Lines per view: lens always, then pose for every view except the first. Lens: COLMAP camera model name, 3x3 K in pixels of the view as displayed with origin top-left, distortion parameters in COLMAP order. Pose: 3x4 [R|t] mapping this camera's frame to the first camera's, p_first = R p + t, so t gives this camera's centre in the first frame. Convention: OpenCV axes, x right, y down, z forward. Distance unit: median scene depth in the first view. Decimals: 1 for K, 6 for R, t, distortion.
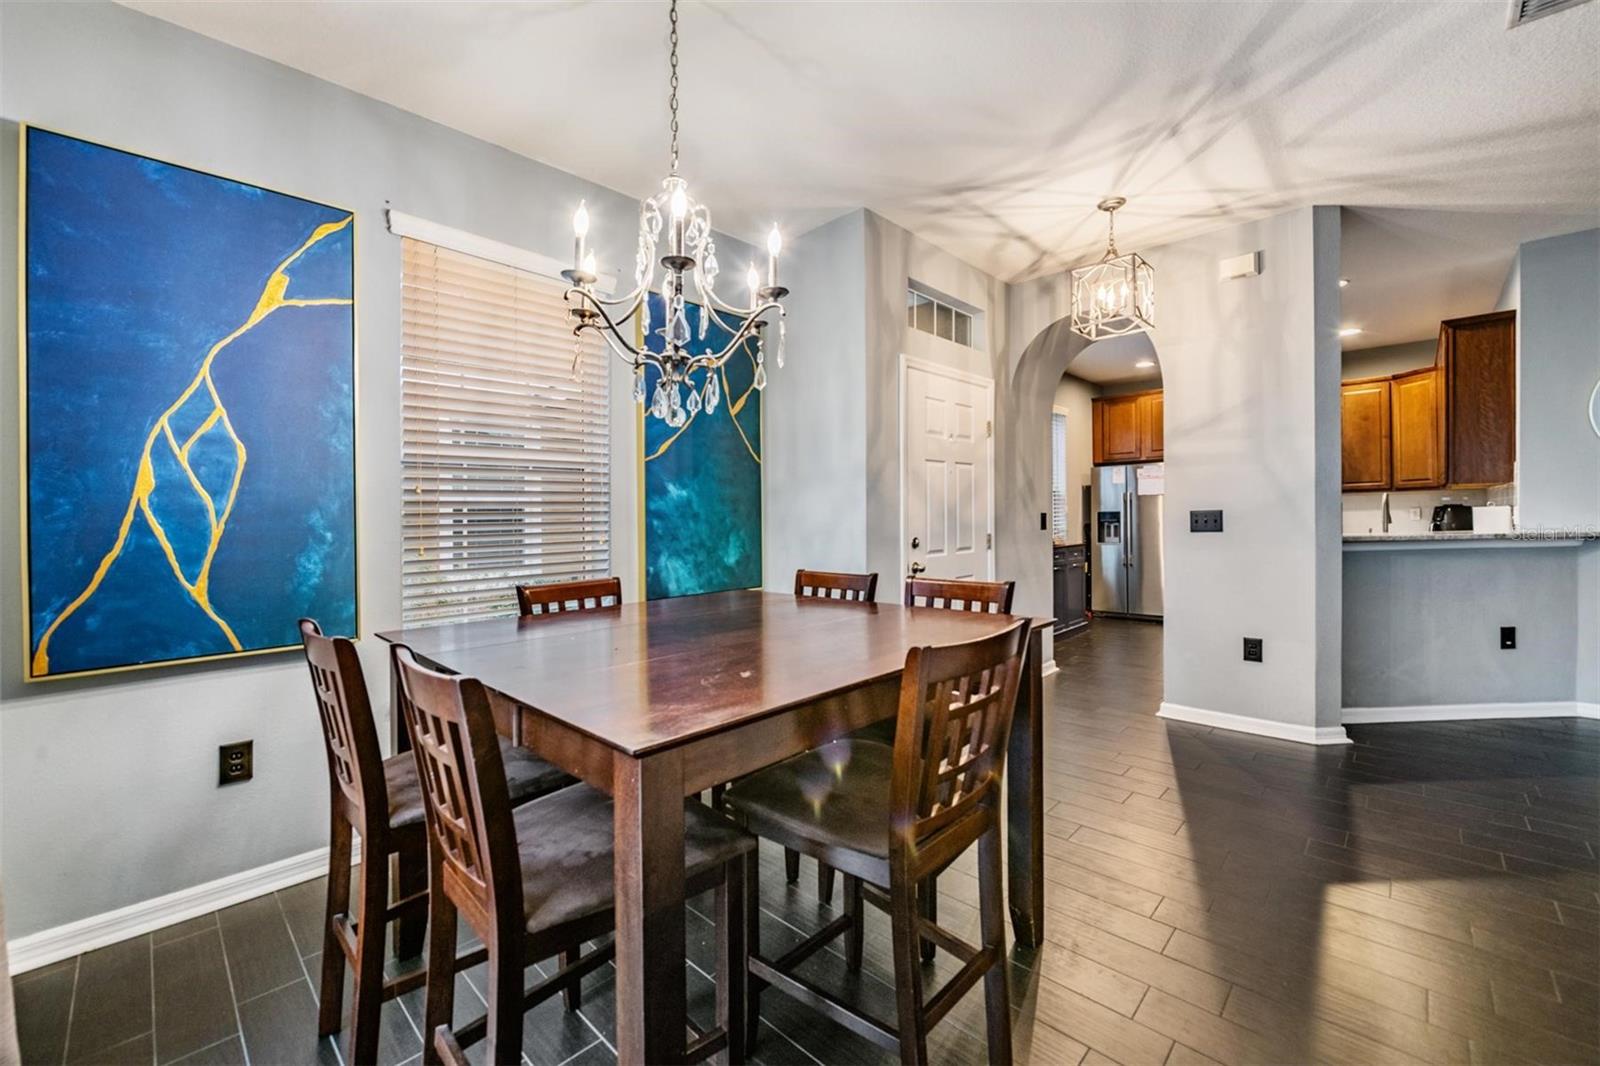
lens RADIAL K [[641.6, 0, 796.0], [0, 641.6, 519.9], [0, 0, 1]] dist [-0.002549, -0.000182]
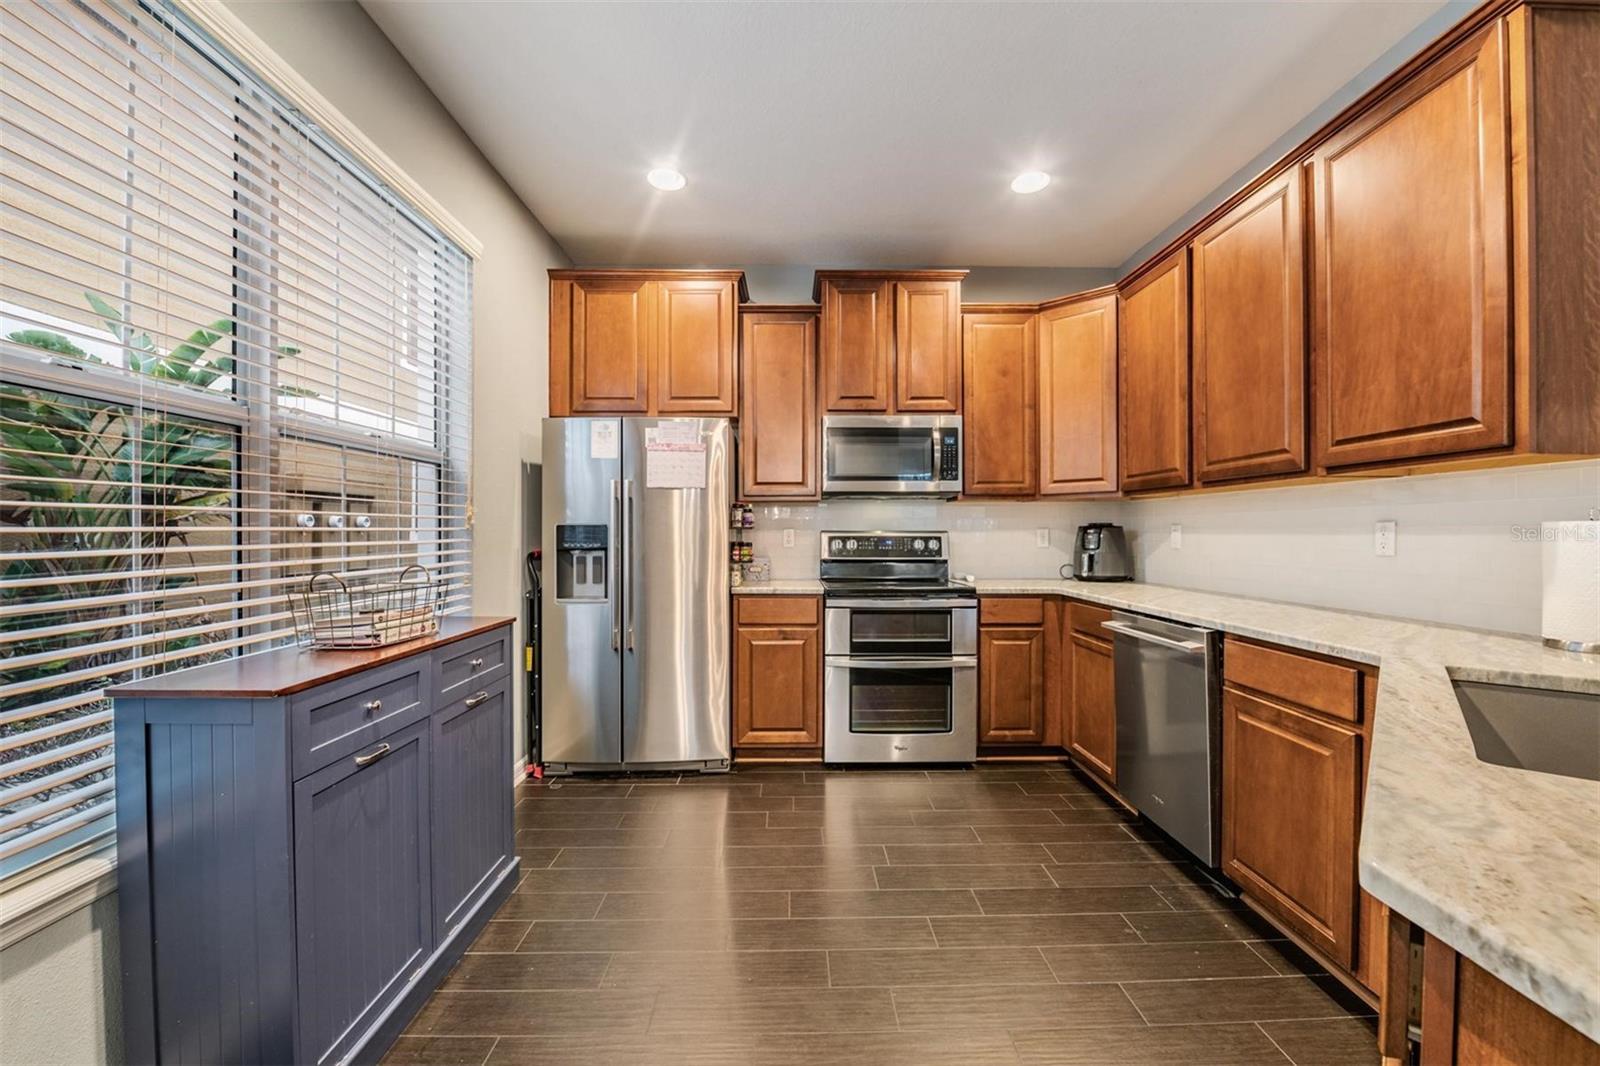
lens RADIAL K [[641.4, 0, 800.0], [0, 641.4, 533.0], [0, 0, 1]] dist [-0.002294, -0.000370]
pose [[0.708618, 0.013738, 0.705458, 0.606299], [-0.008034, 0.999903, -0.011402, -0.008146], [-0.705546, 0.002412, 0.708660, 1.246534]]
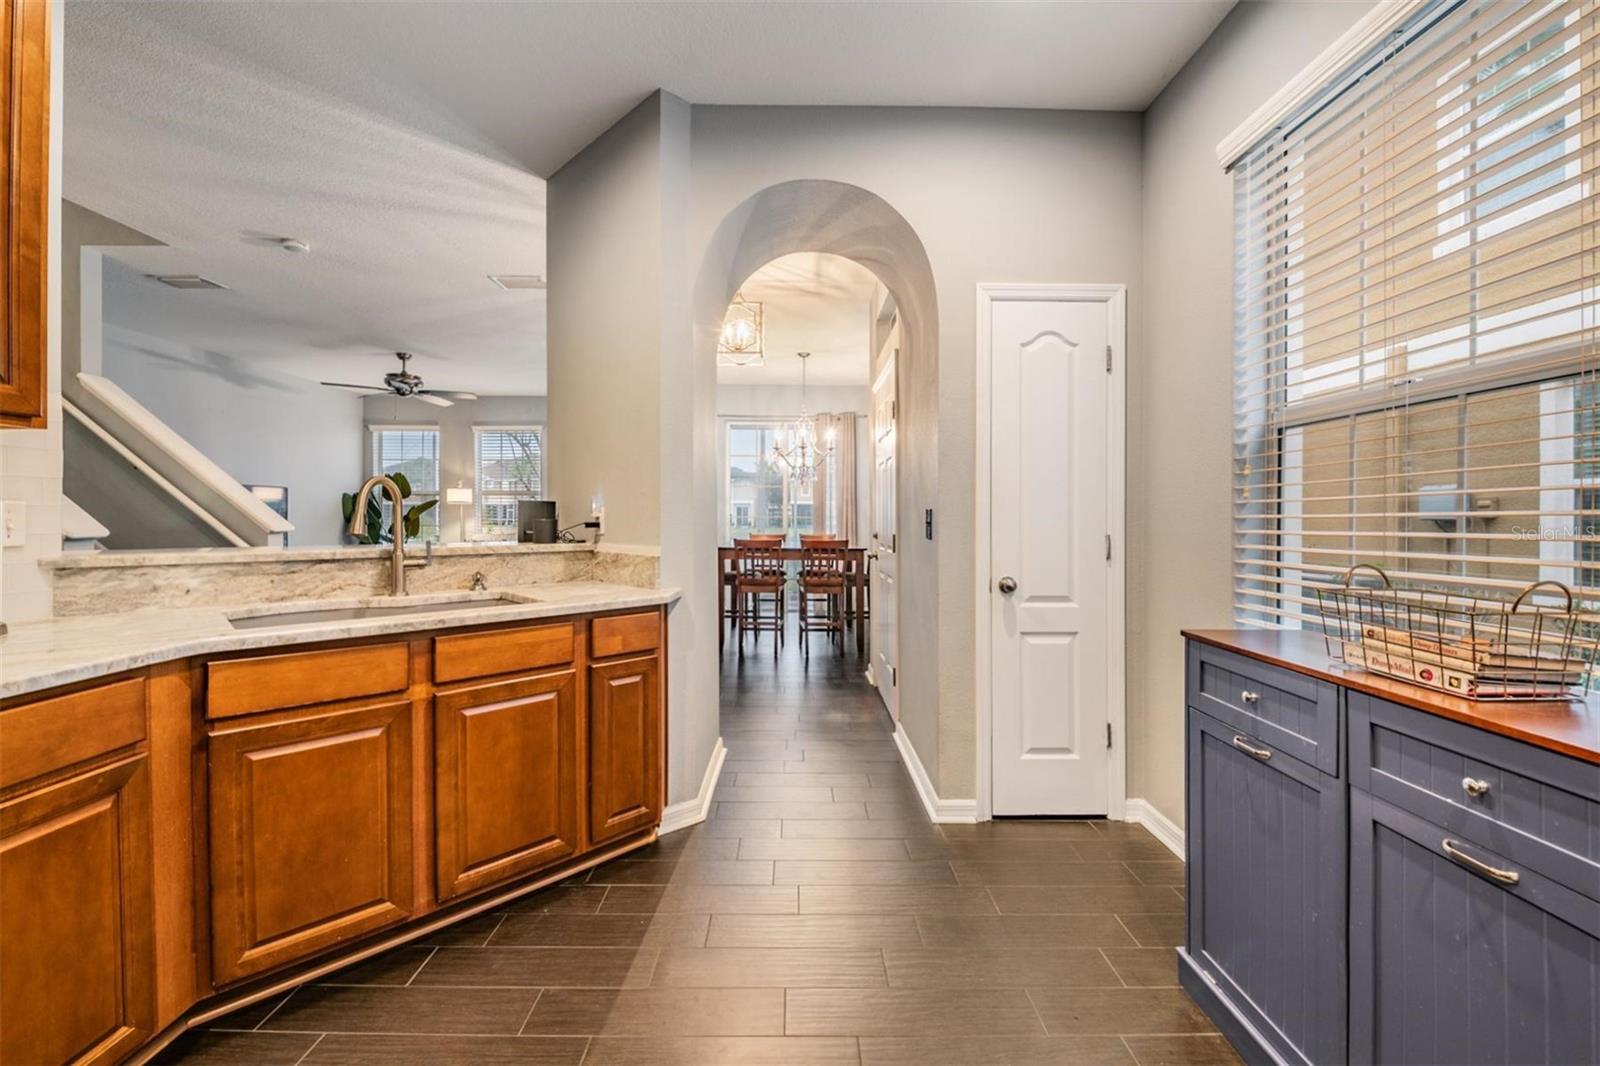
lens RADIAL K [[642.8, 0, 805.5], [0, 642.8, 512.1], [0, 0, 1]] dist [-0.000405, -0.005653]
pose [[-0.714616, 0.007556, -0.699476, 1.174342], [0.003976, 0.999969, 0.006740, -0.018128], [0.699505, 0.002035, -0.714624, 1.818945]]
